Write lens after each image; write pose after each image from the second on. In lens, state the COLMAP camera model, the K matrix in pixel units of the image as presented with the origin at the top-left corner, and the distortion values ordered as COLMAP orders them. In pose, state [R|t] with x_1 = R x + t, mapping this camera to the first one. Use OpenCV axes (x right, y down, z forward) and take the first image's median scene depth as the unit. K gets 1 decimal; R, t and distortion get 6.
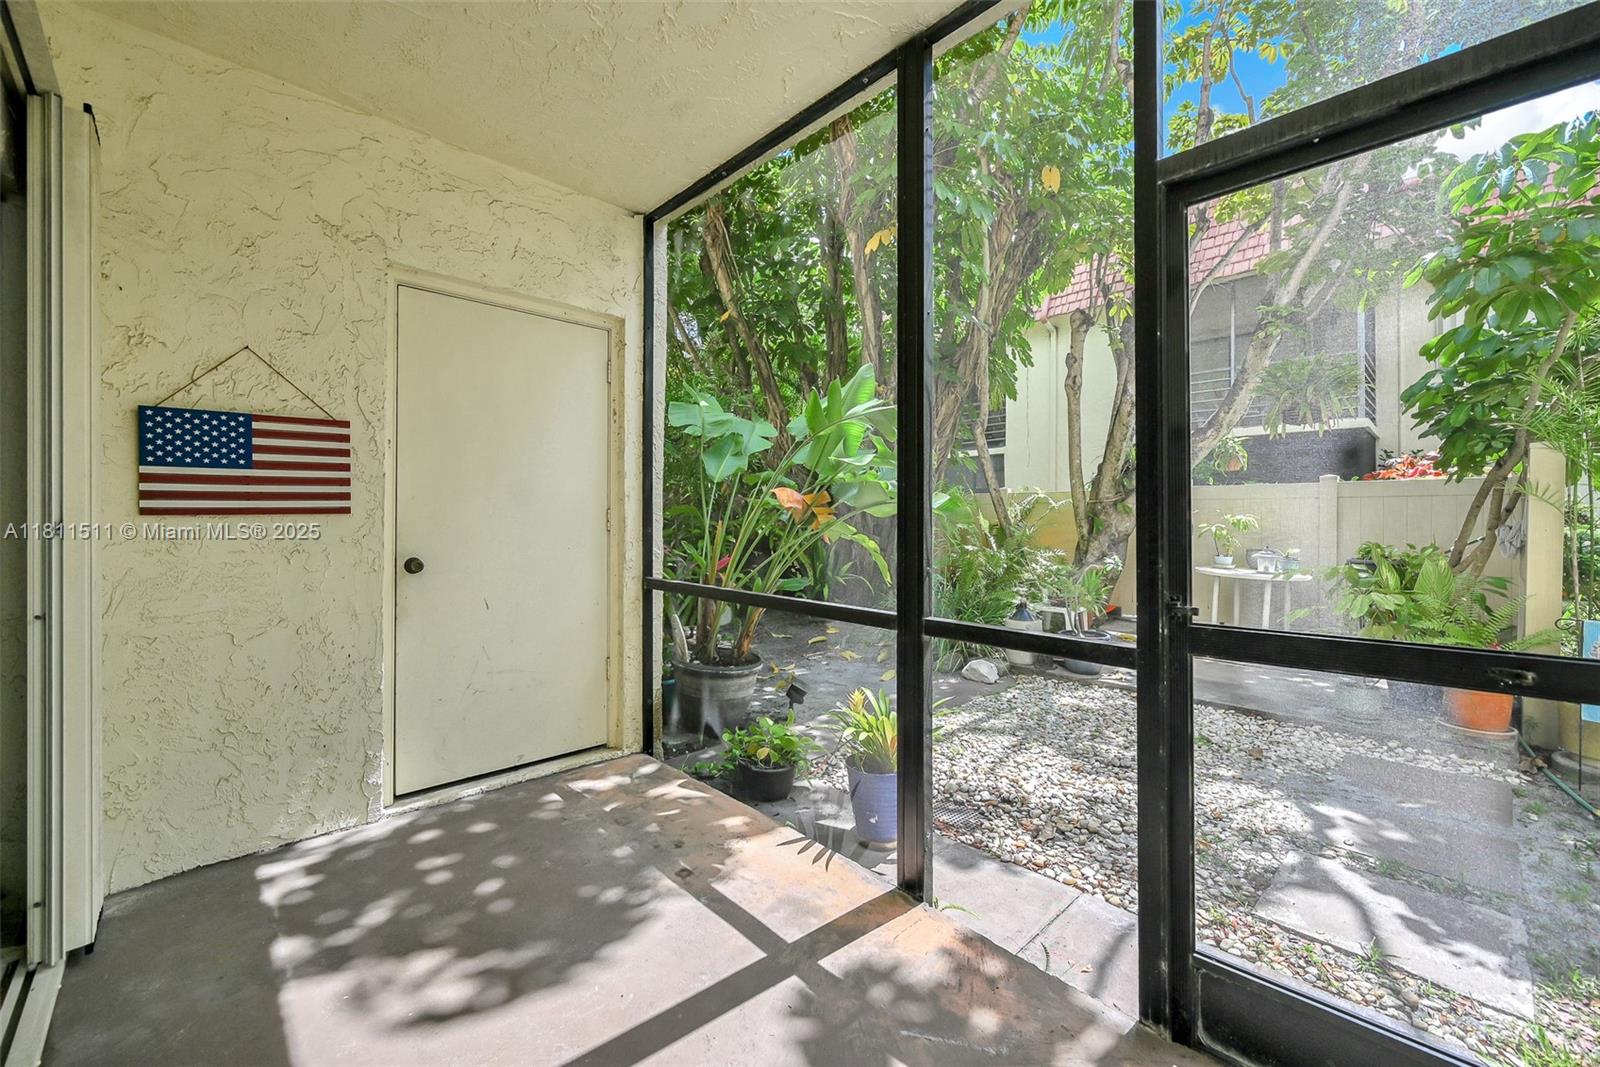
lens RADIAL K [[642.4, 0, 802.1], [0, 642.4, 526.9], [0, 0, 1]] dist [-0.000289, 0.000526]
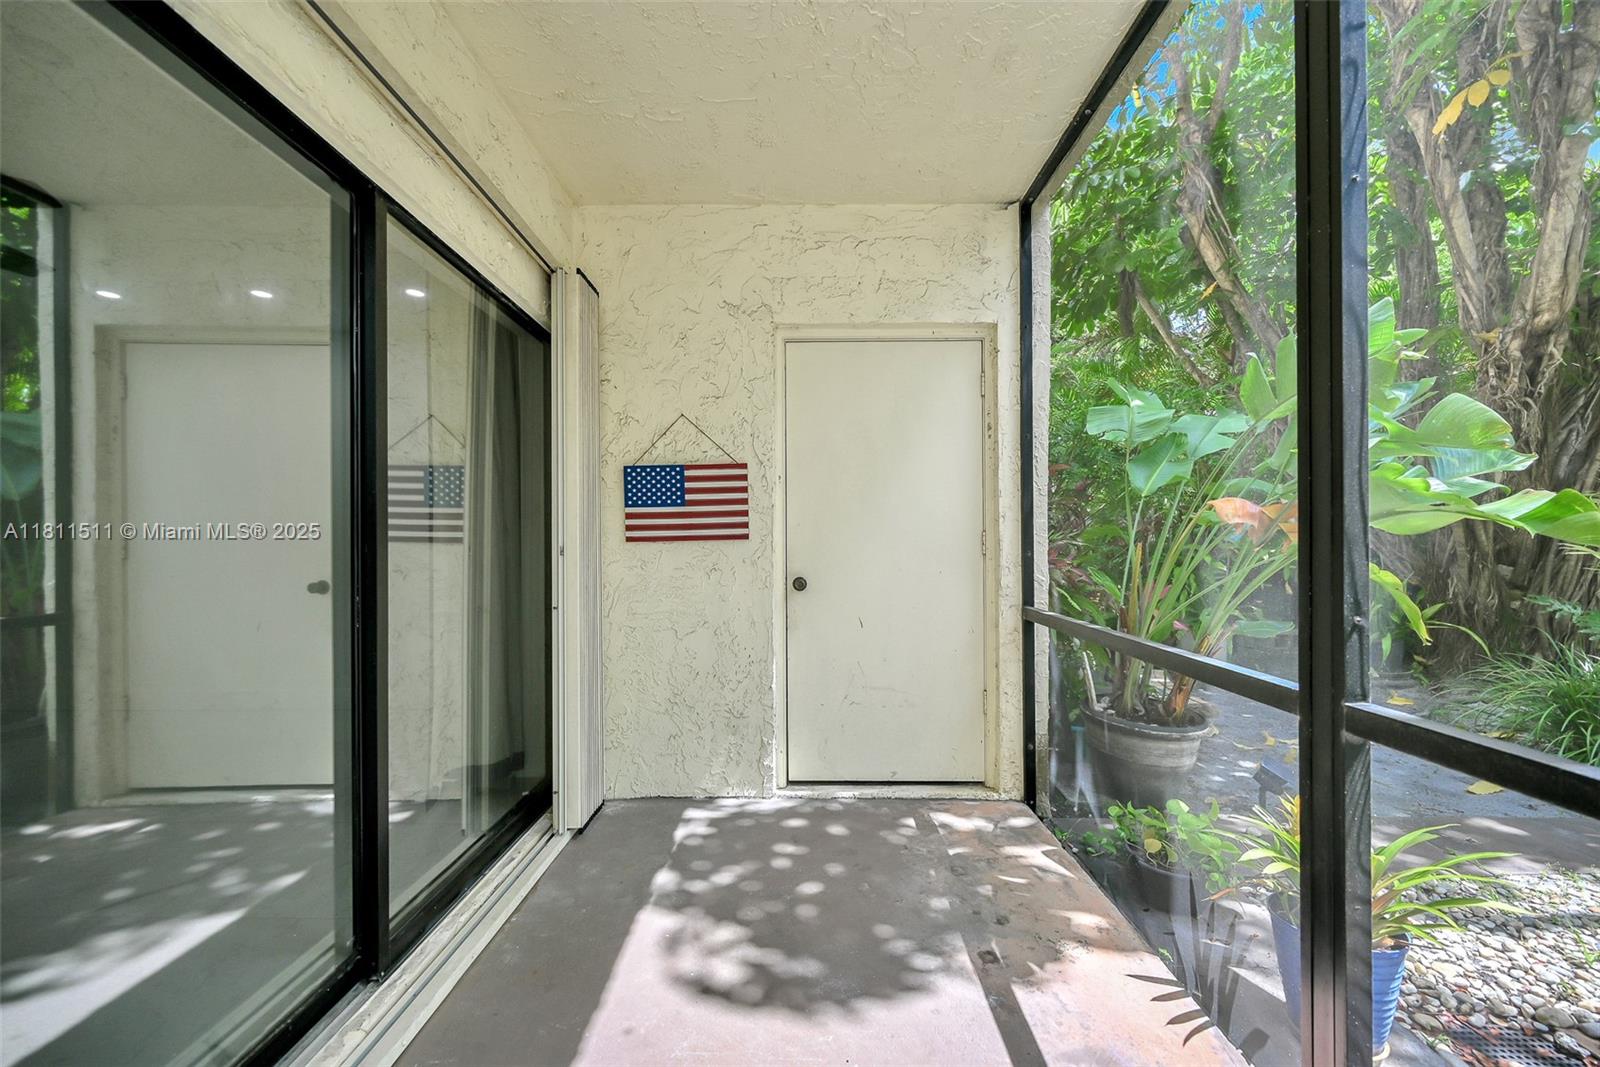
lens RADIAL K [[634.2, 0, 801.4], [0, 634.2, 552.1], [0, 0, 1]] dist [-0.000520, 0.000325]
pose [[0.718613, 0.000309, -0.695411, 0.198511], [-0.000318, 1.000000, 0.000116, 0.003348], [0.695411, 0.000137, 0.718613, 0.202450]]
